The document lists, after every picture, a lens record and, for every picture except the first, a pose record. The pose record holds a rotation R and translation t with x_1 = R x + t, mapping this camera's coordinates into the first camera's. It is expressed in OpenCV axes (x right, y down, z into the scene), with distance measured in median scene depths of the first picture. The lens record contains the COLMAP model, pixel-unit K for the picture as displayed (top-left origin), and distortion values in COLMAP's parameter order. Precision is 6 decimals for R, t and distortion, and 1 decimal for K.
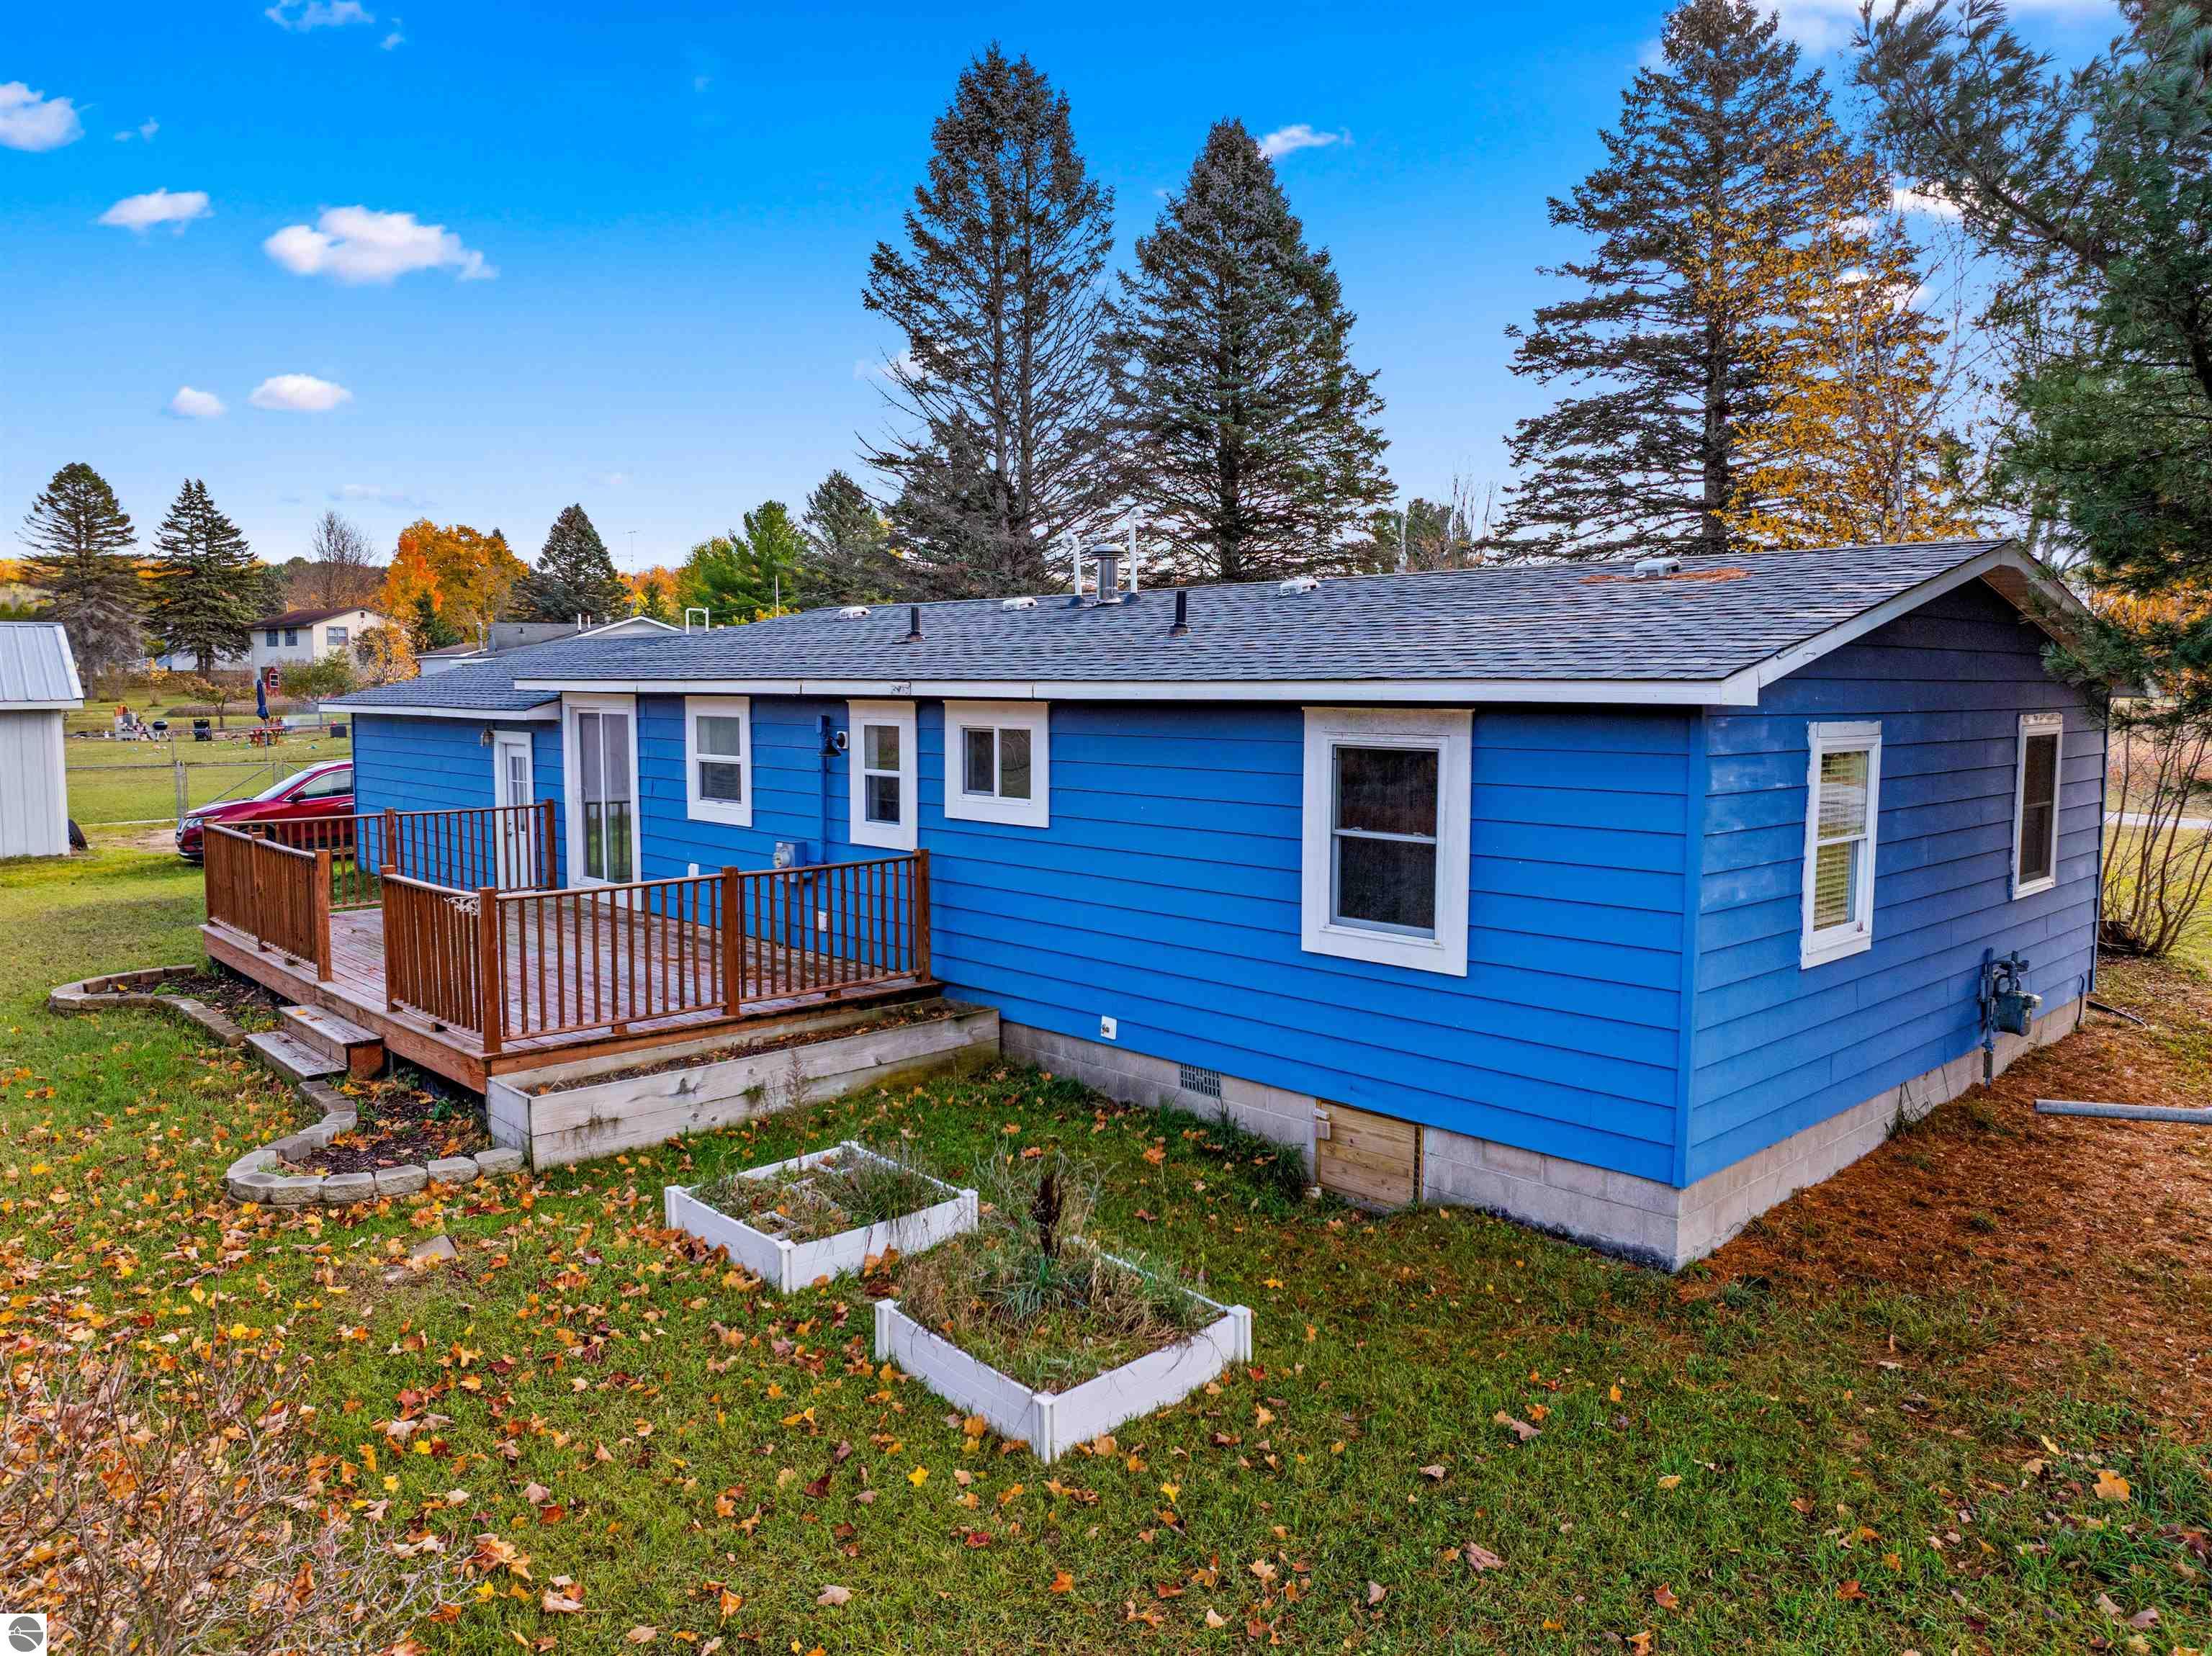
lens RADIAL K [[1536.8, 0, 1106.2], [0, 1536.8, 835.9], [0, 0, 1]] dist [0.001801, 0.000239]
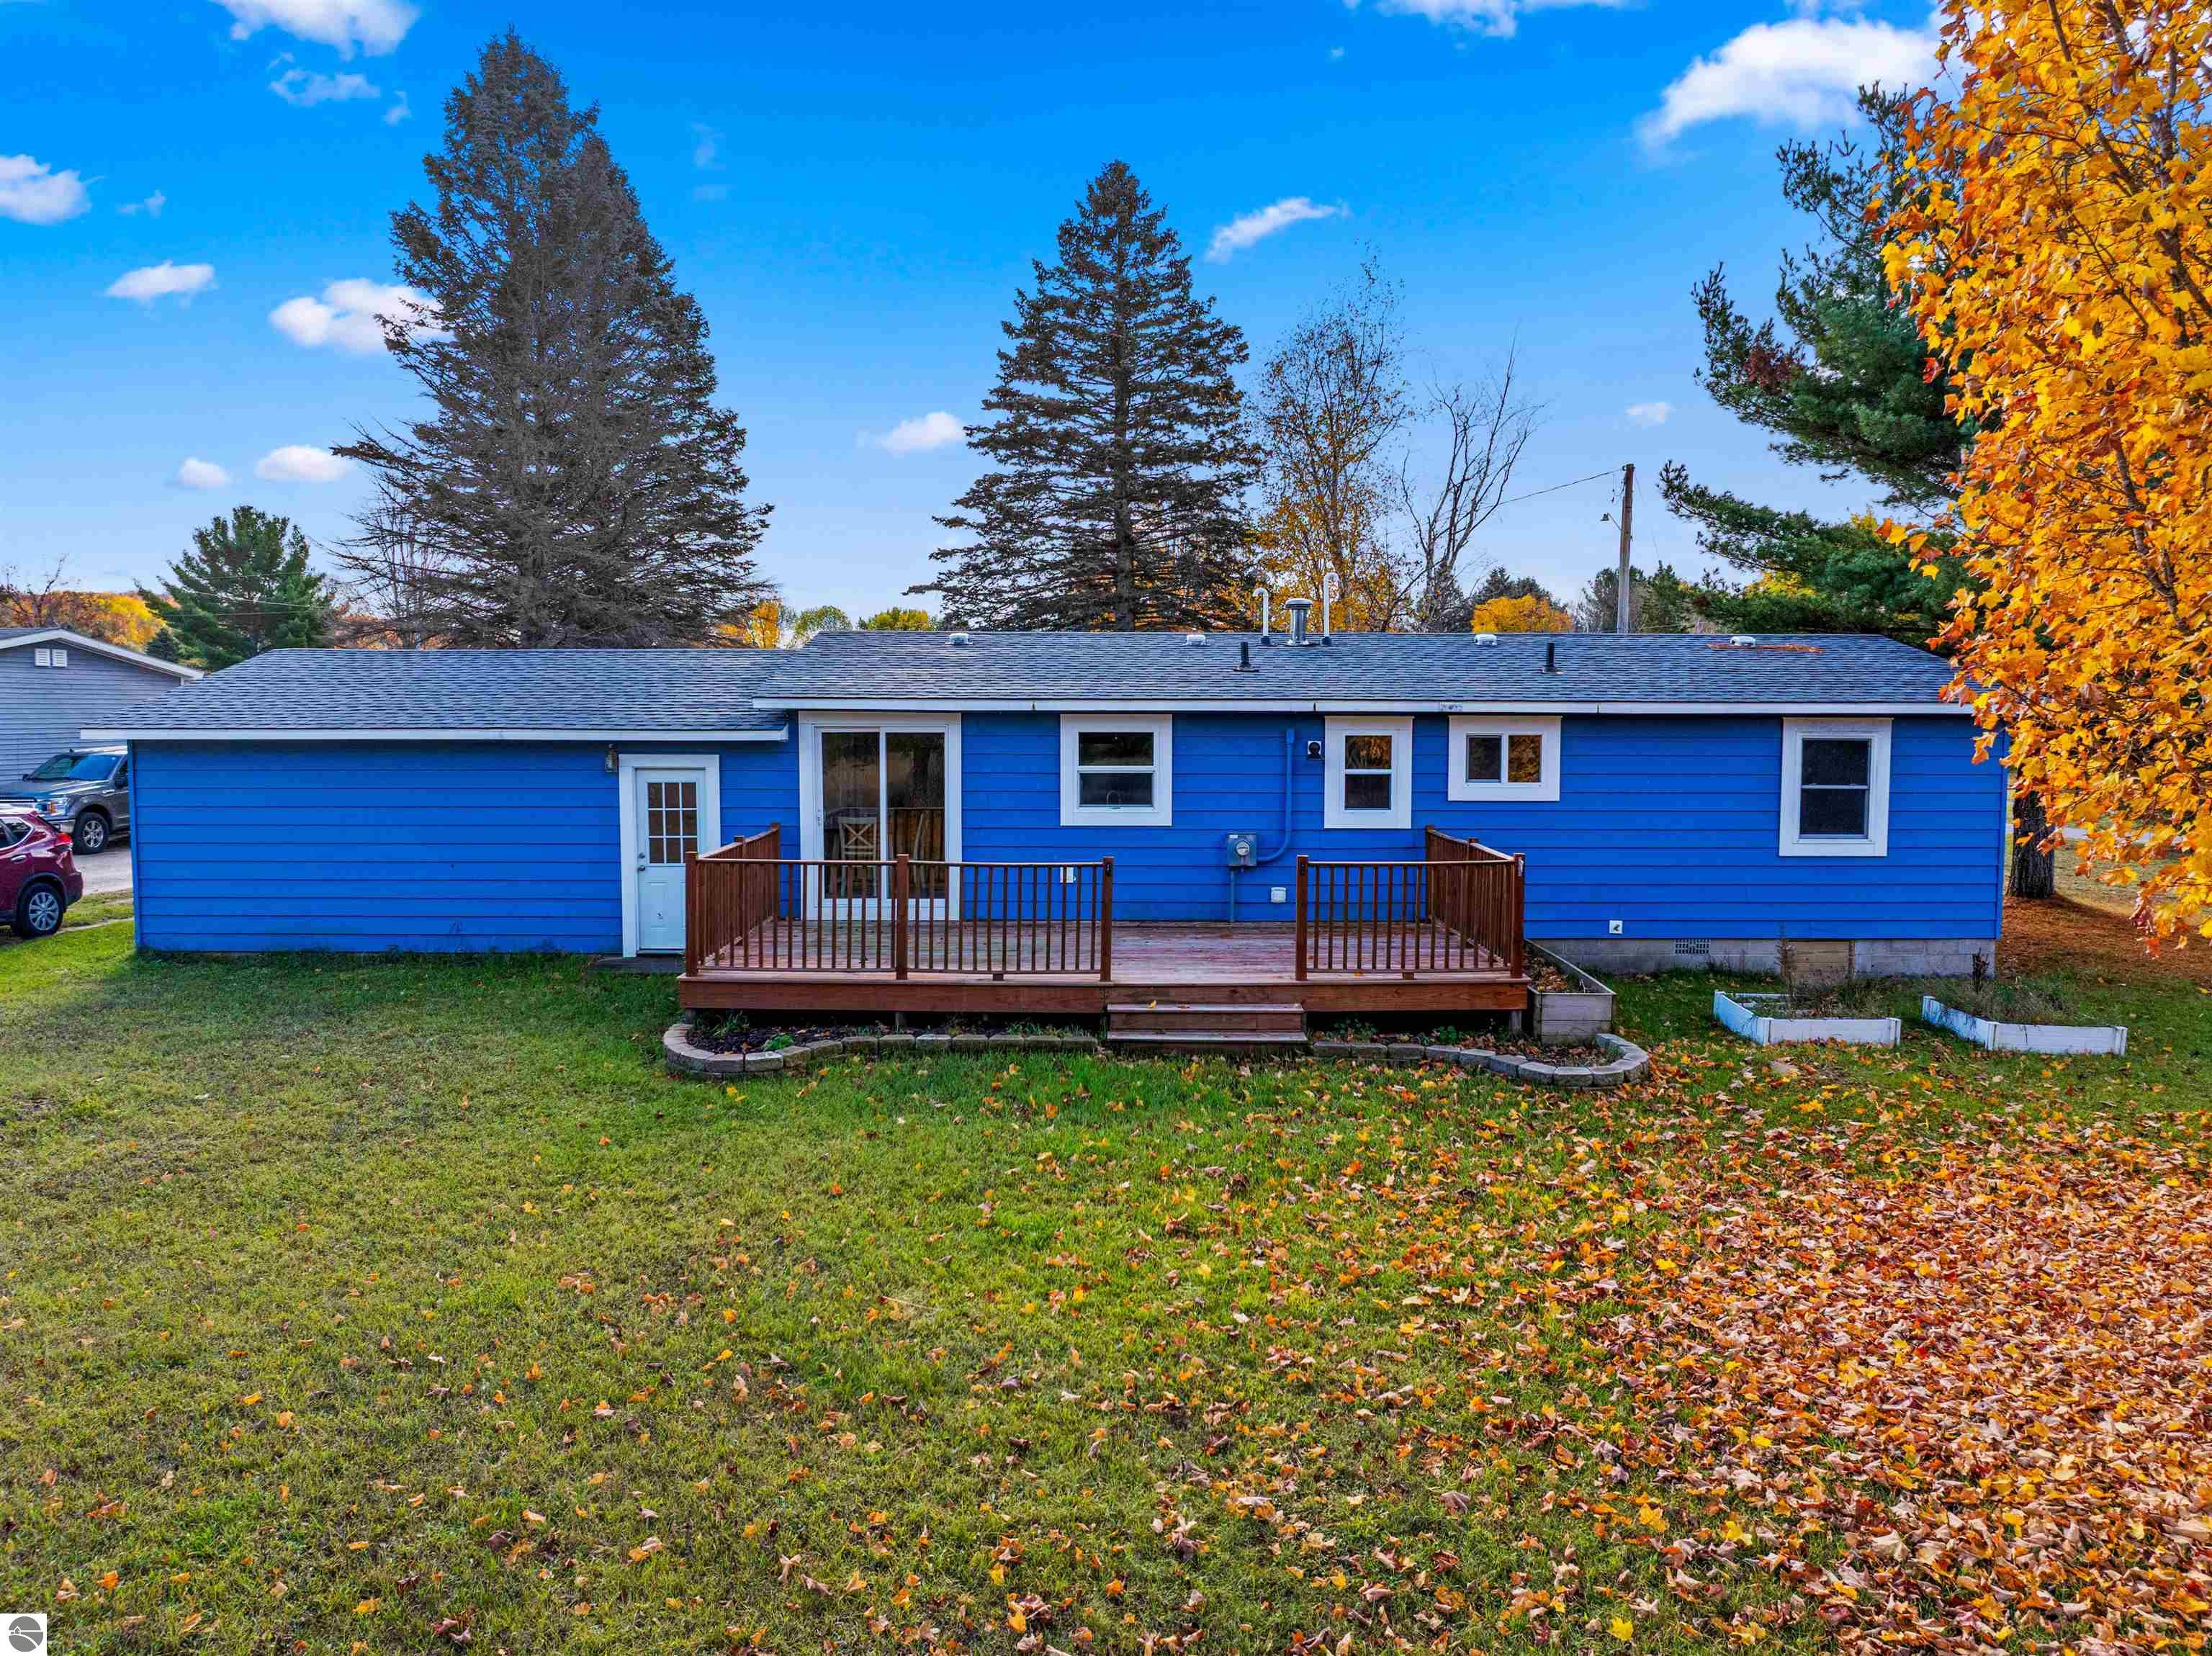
lens RADIAL K [[1536.8, 0, 1105.4], [0, 1536.8, 823.7], [0, 0, 1]] dist [0.001801, 0.000239]
pose [[0.681124, -0.059785, 0.729723, -1.394997], [0.069625, 0.997433, 0.016730, -0.037792], [-0.728850, 0.039411, 0.683538, 0.297771]]
